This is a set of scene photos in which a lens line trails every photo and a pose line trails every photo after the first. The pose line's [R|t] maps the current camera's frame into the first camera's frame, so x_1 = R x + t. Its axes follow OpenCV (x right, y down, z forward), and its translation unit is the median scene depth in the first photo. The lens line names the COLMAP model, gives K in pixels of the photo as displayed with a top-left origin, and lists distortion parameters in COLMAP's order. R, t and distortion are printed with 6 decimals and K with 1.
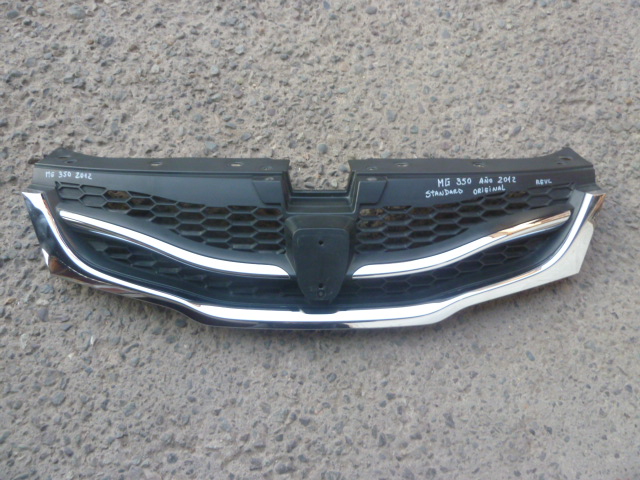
lens RADIAL K [[465.2, 0, 320.1], [0, 465.2, 241.2], [0, 0, 1]] dist [-0.031258, 0.001313]
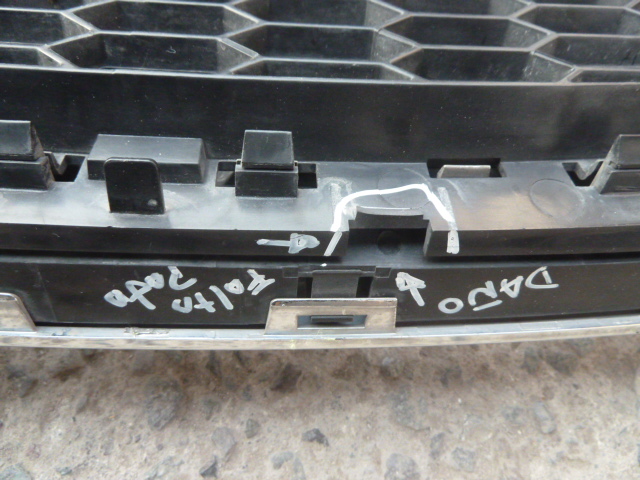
lens RADIAL K [[465.2, 0, 317.7], [0, 465.2, 239.0], [0, 0, 1]] dist [-0.031258, 0.001313]
pose [[0.999056, 0.043275, -0.003748, 0.045007], [-0.043425, 0.993110, -0.108844, 0.179476], [-0.000988, 0.108904, 0.994052, 0.724981]]
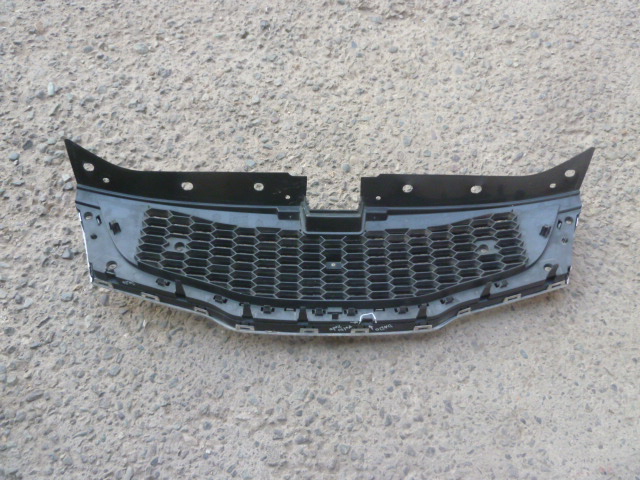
lens RADIAL K [[465.2, 0, 321.7], [0, 465.2, 241.0], [0, 0, 1]] dist [-0.031258, 0.001313]
pose [[0.997852, 0.032405, -0.056924, 0.017933], [-0.035245, 0.998146, -0.049622, 0.044012], [0.055211, 0.051522, 0.997145, -0.154735]]
